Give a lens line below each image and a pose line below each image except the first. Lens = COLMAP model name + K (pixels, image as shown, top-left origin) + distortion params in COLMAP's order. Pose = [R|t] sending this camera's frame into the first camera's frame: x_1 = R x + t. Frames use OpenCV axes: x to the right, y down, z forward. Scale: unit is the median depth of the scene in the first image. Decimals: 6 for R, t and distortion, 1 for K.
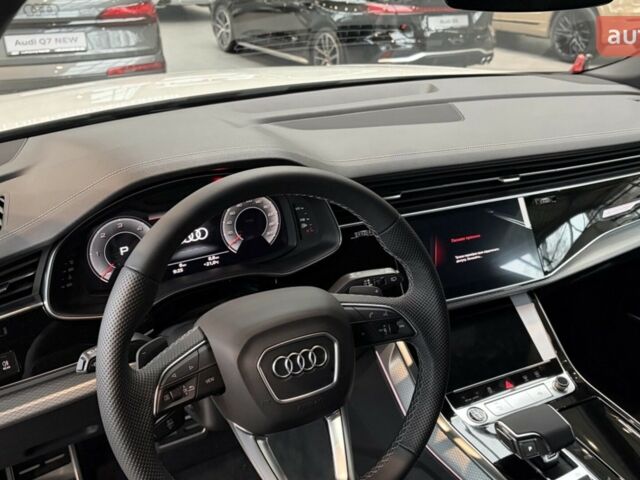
lens RADIAL K [[634.7, 0, 319.7], [0, 634.7, 268.5], [0, 0, 1]] dist [0.064001, -0.139432]
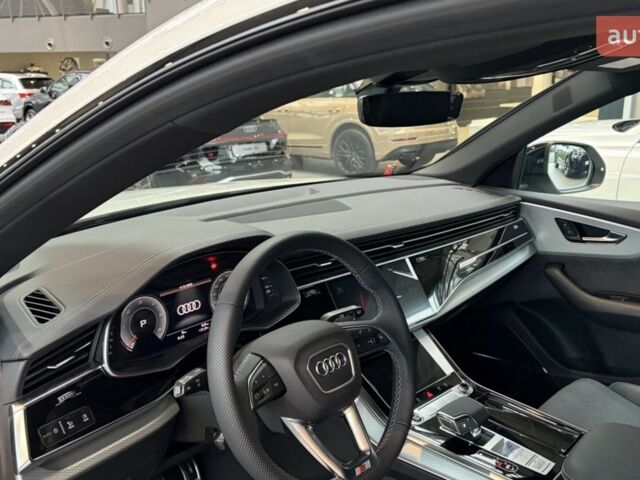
lens RADIAL K [[634.7, 0, 319.7], [0, 634.7, 268.5], [0, 0, 1]] dist [0.064001, -0.139432]
pose [[0.945708, -0.110471, 0.305666, -0.304434], [0.165693, 0.972945, -0.161008, 0.107515], [-0.279610, 0.202913, 0.938427, -0.234697]]
